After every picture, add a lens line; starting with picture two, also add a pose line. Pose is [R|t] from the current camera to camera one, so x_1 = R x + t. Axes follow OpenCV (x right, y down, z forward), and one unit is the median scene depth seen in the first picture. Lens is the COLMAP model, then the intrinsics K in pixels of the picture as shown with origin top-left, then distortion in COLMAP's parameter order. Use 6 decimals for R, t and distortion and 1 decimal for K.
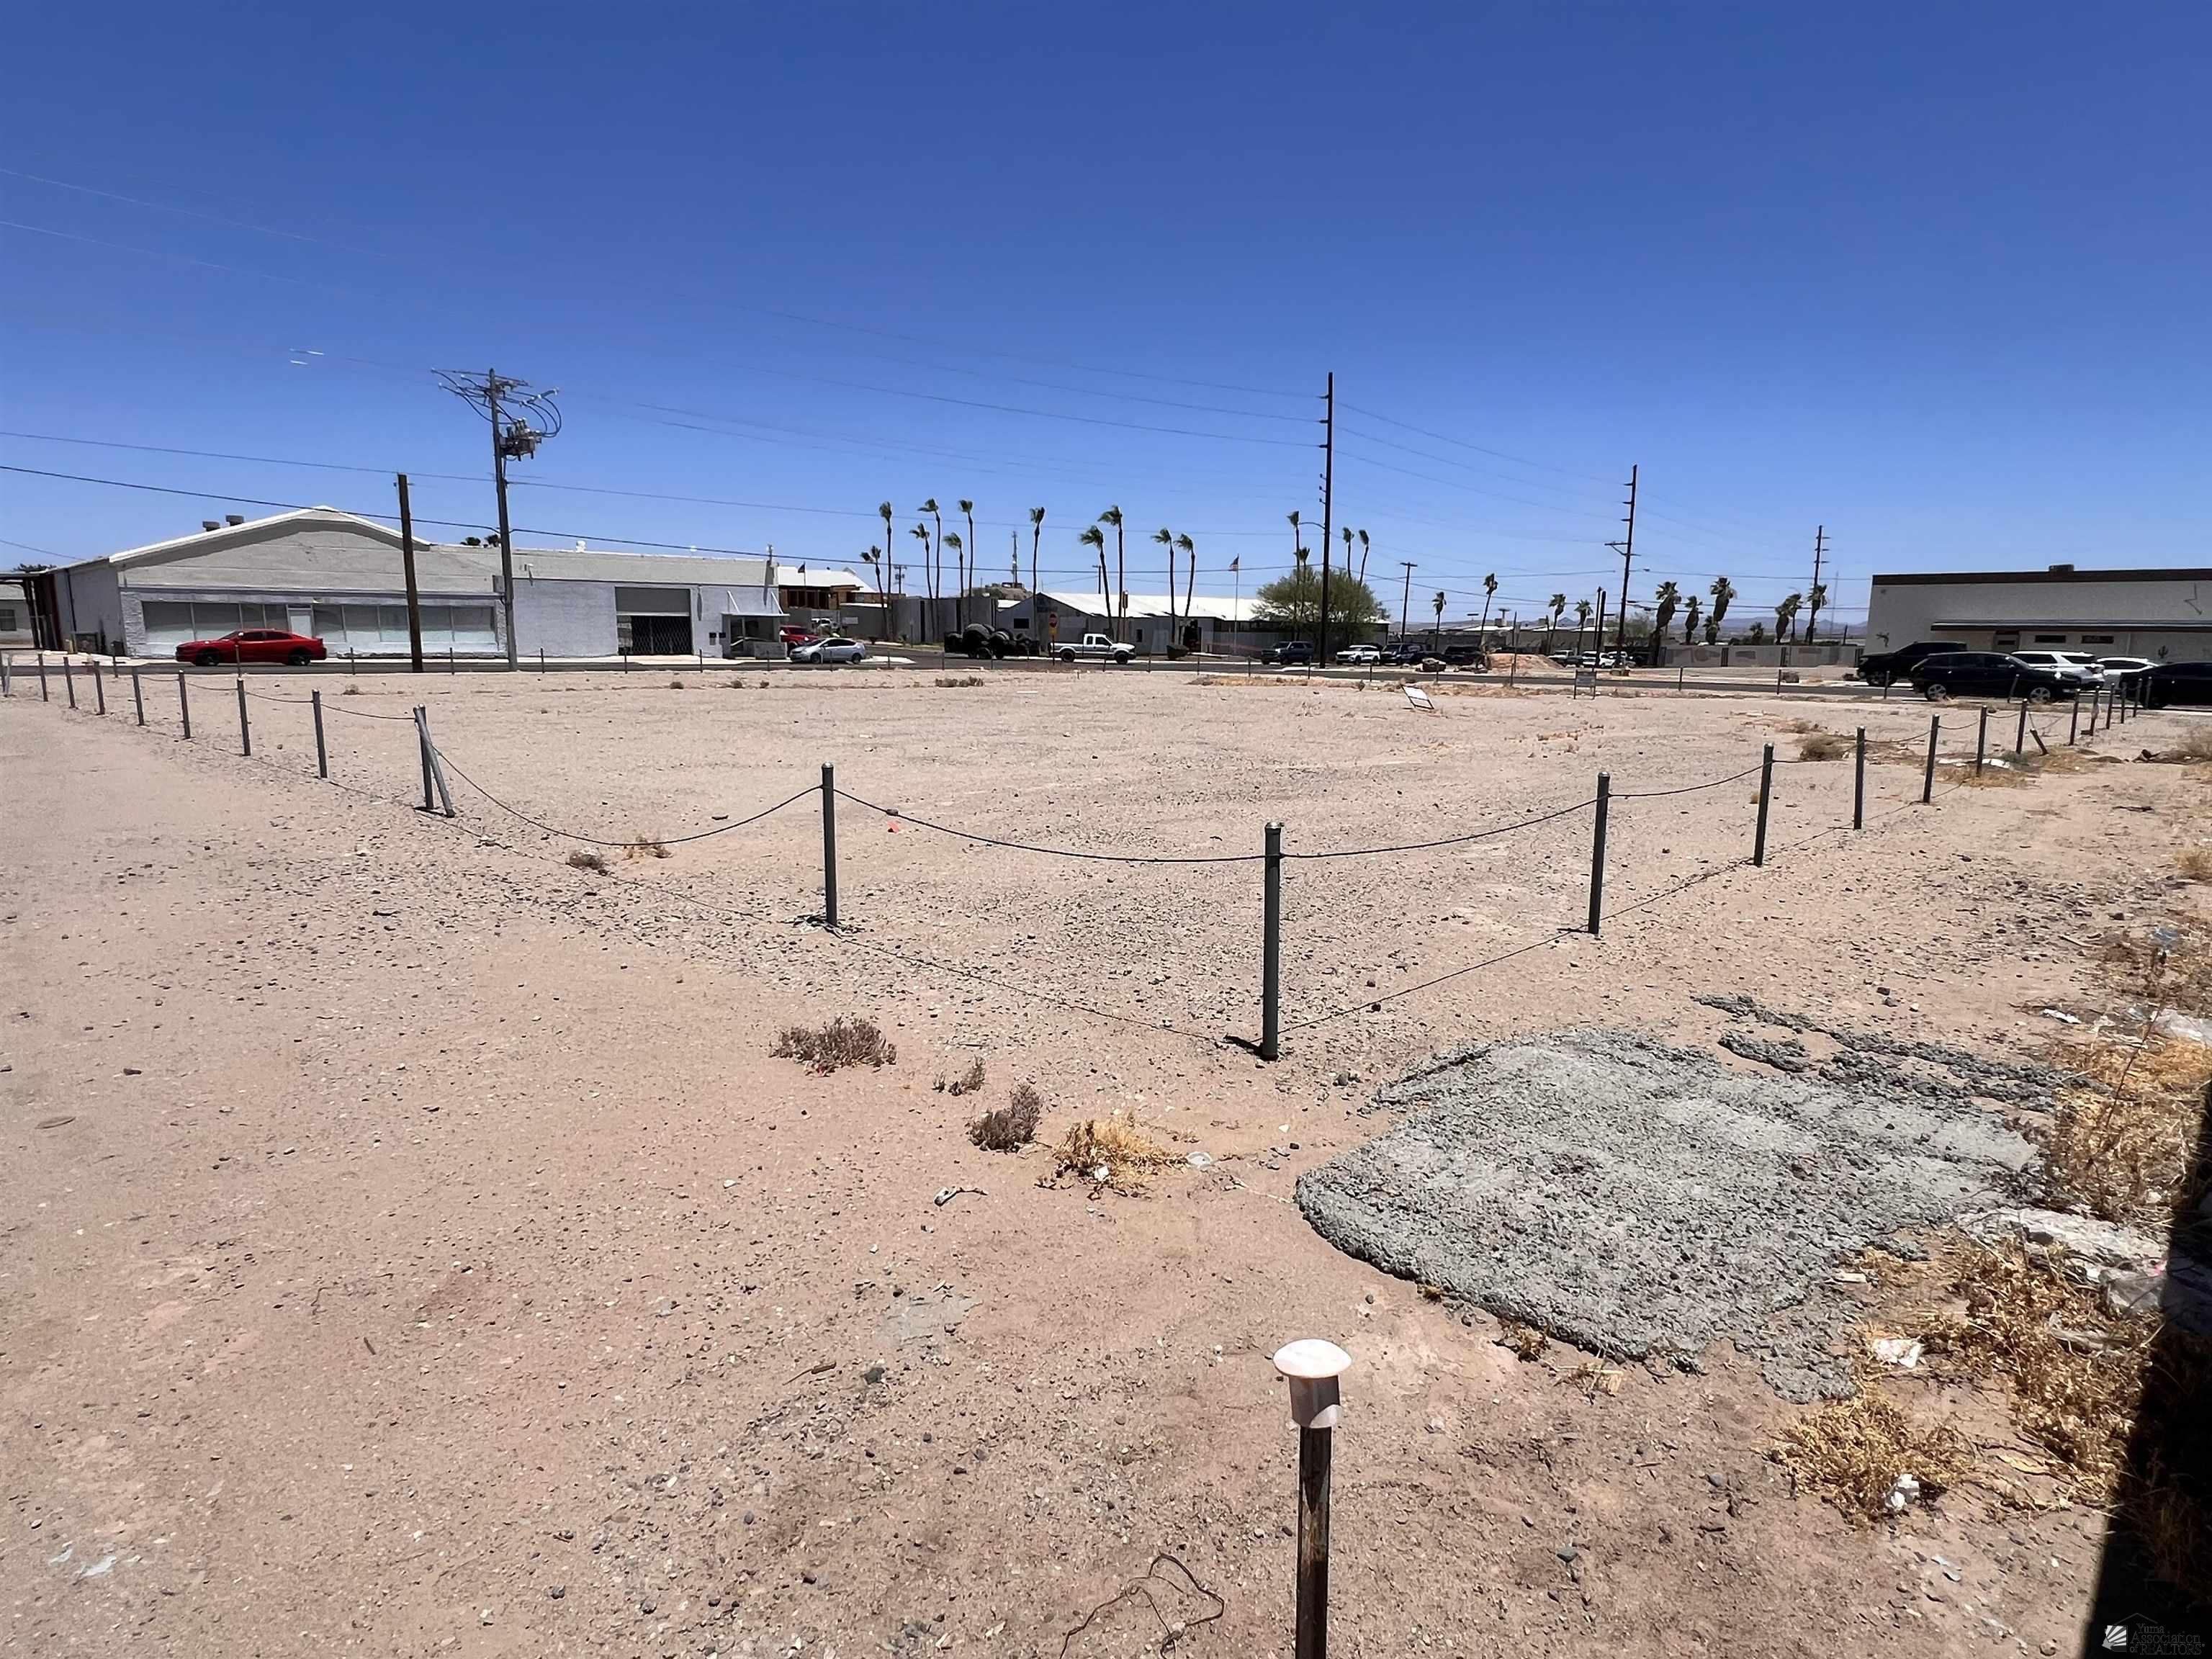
lens RADIAL K [[1216.3, 0, 1121.8], [0, 1216.3, 832.6], [0, 0, 1]] dist [-0.003241, 0.001747]
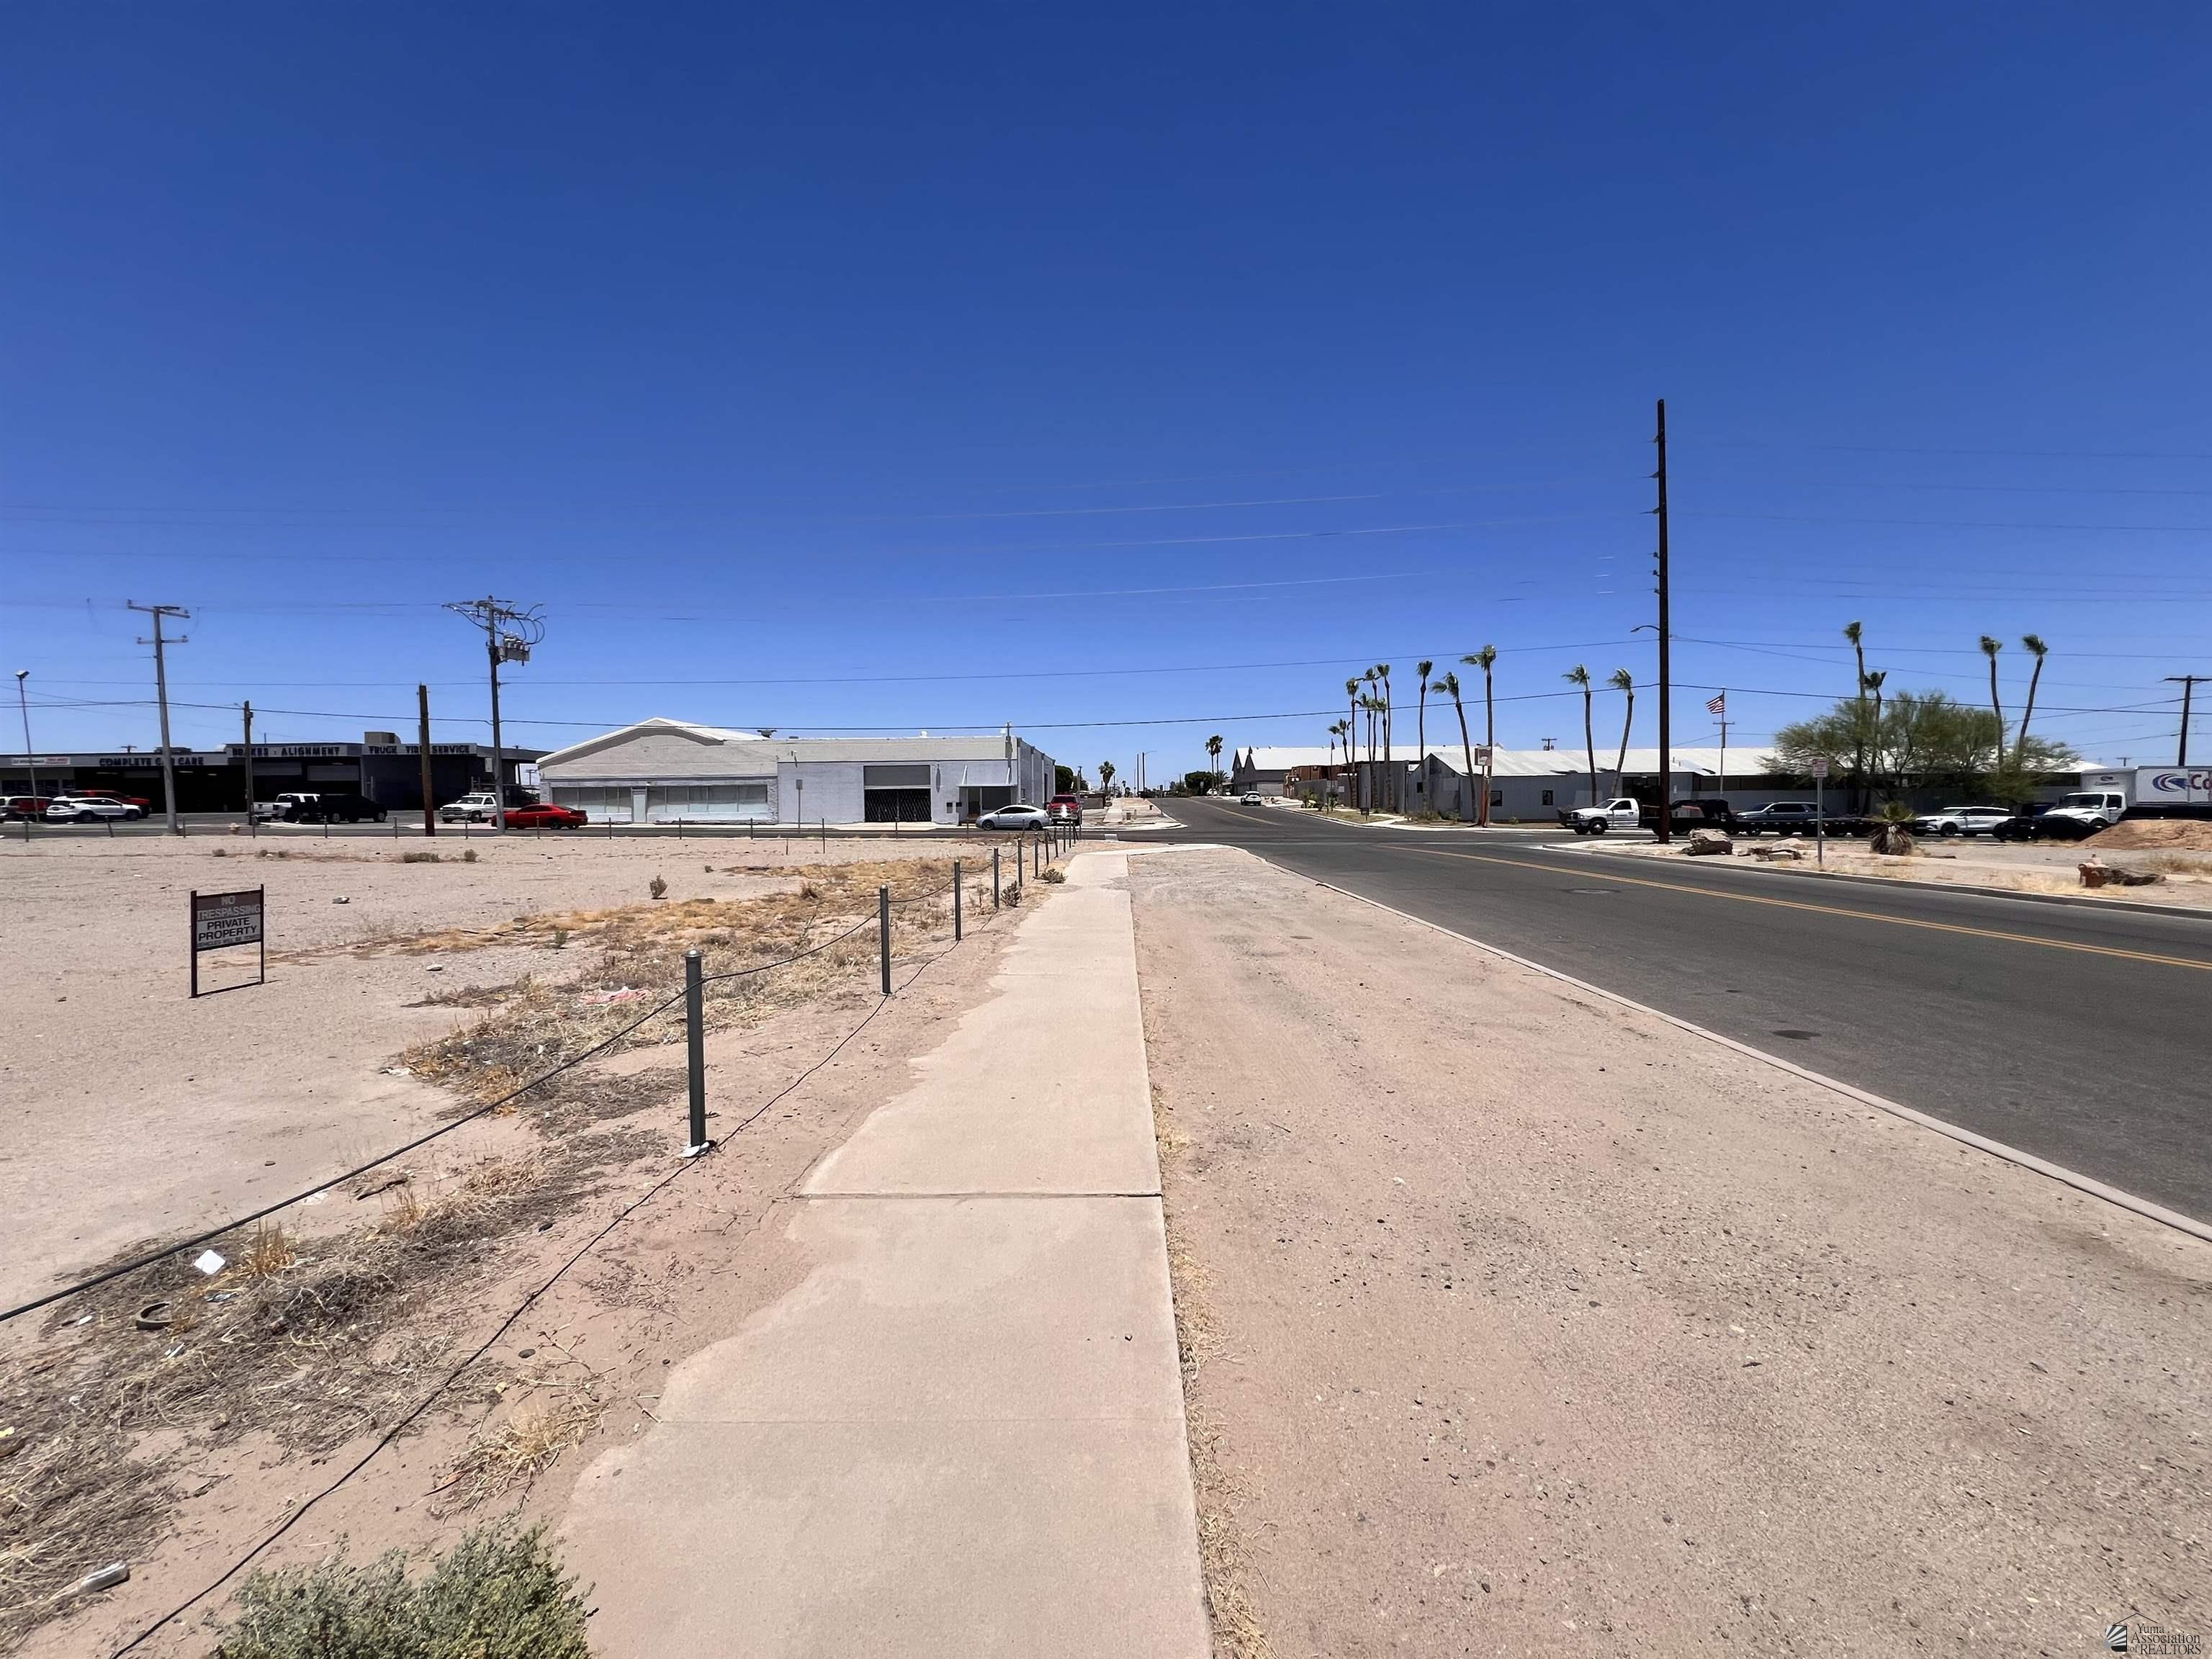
lens RADIAL K [[888.6, 0, 1109.4], [0, 888.6, 831.1], [0, 0, 1]] dist [-0.001975, 0.000839]
pose [[0.680521, 0.009666, -0.732665, 0.509562], [-0.105726, 0.990745, -0.085131, -0.118260], [0.725061, 0.135395, 0.675244, 0.782857]]
